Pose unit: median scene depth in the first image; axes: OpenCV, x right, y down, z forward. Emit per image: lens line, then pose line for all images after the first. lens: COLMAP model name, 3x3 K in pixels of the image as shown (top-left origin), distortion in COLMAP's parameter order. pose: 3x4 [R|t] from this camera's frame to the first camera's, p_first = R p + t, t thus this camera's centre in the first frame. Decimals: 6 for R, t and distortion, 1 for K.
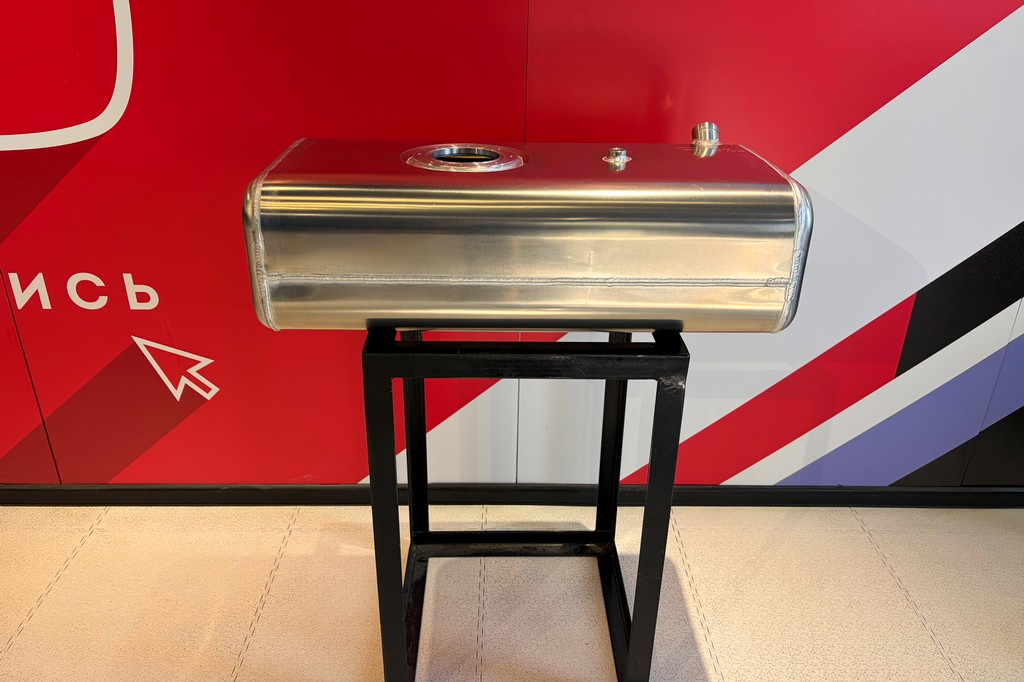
lens RADIAL K [[780.3, 0, 510.5], [0, 780.3, 339.5], [0, 0, 1]] dist [0.039171, -0.052956]
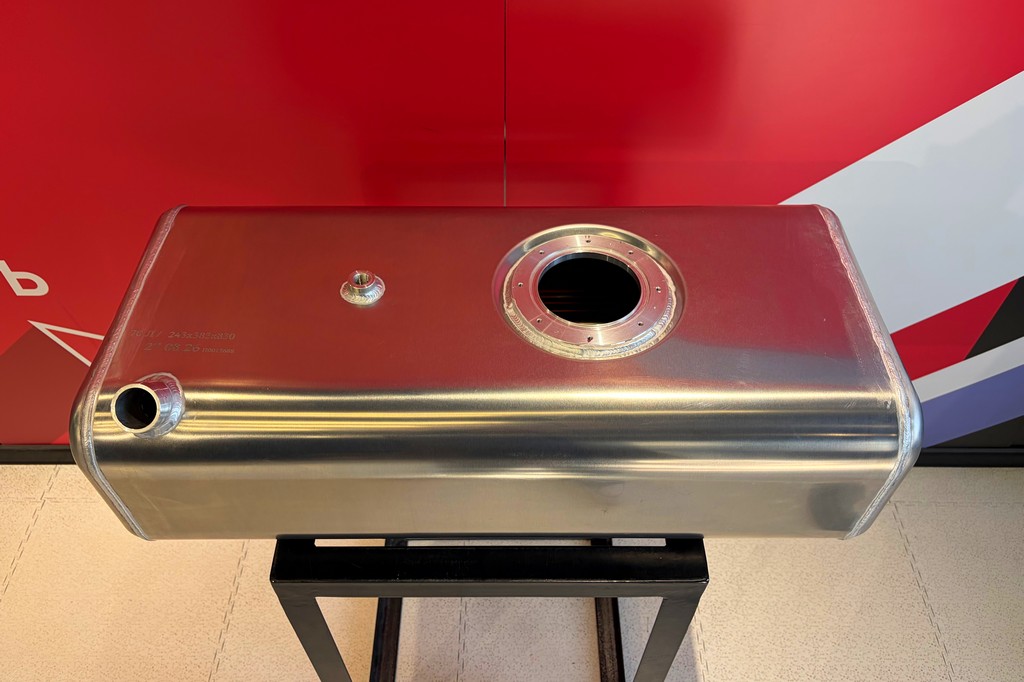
lens RADIAL K [[780.3, 0, 506.5], [0, 780.3, 354.4], [0, 0, 1]] dist [0.039171, -0.052956]
pose [[0.999723, 0.006770, -0.022535, 0.031398], [0.002921, 0.914604, 0.404340, -0.301401], [0.023348, -0.404294, 0.914331, 0.253093]]
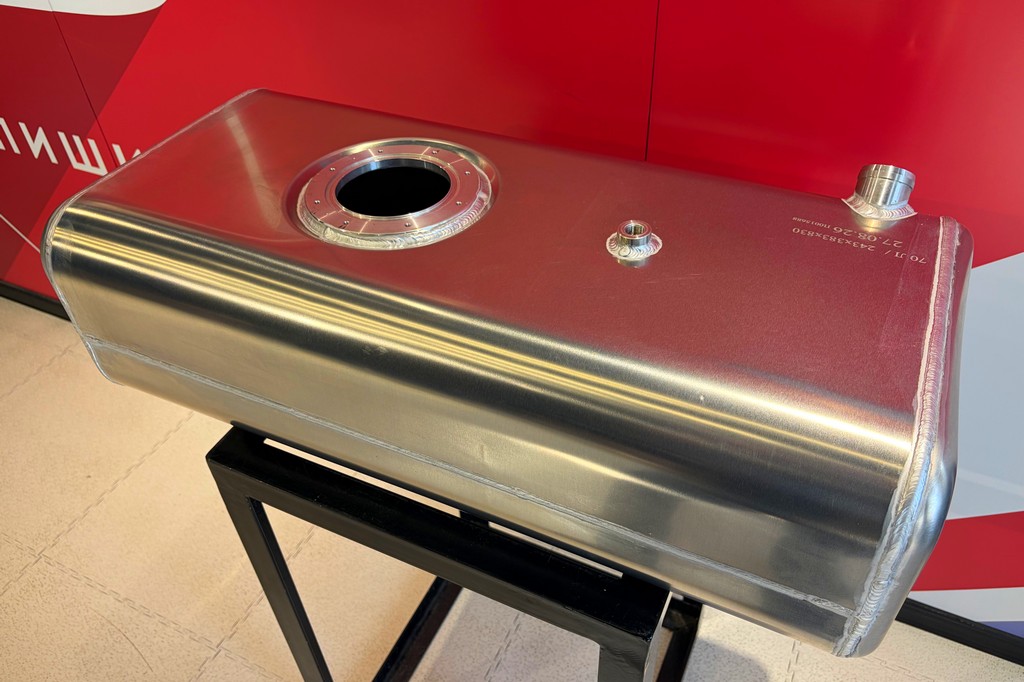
lens RADIAL K [[780.3, 0, 513.1], [0, 780.3, 342.0], [0, 0, 1]] dist [0.039171, -0.052956]
pose [[0.891723, 0.261171, -0.369623, 0.185400], [-0.148230, 0.940188, 0.306716, -0.212803], [0.427620, -0.218716, 0.877100, 0.321322]]
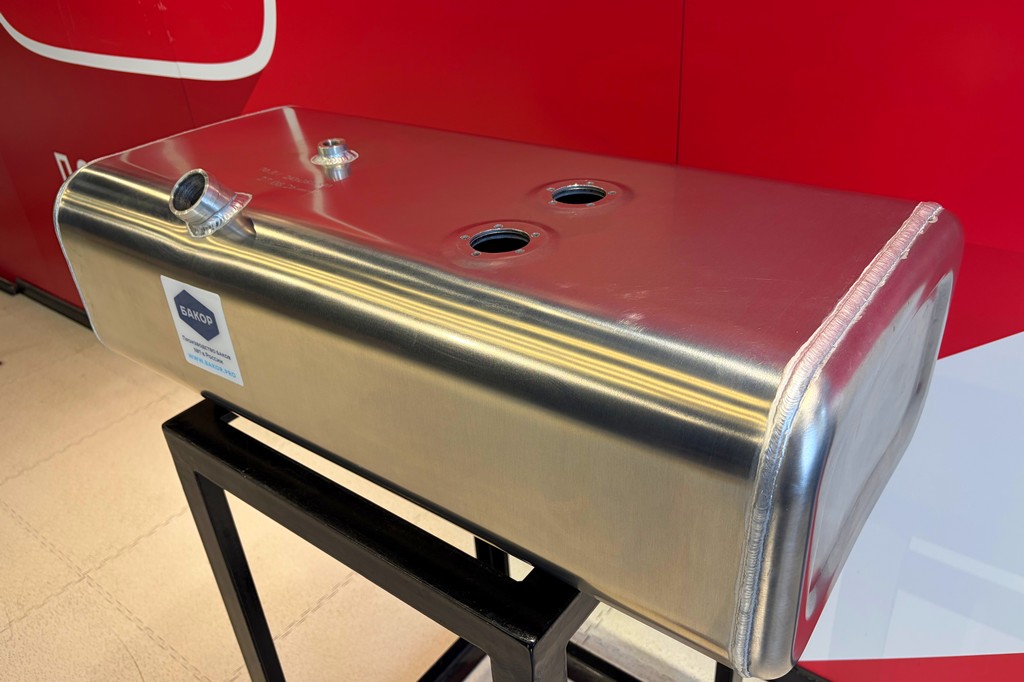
lens RADIAL K [[780.3, 0, 513.7], [0, 780.3, 343.8], [0, 0, 1]] dist [0.039171, -0.052956]
pose [[0.782368, 0.263219, -0.564461, 0.281036], [-0.200680, 0.964508, 0.171617, -0.151435], [0.589600, -0.020992, 0.807422, 0.380053]]
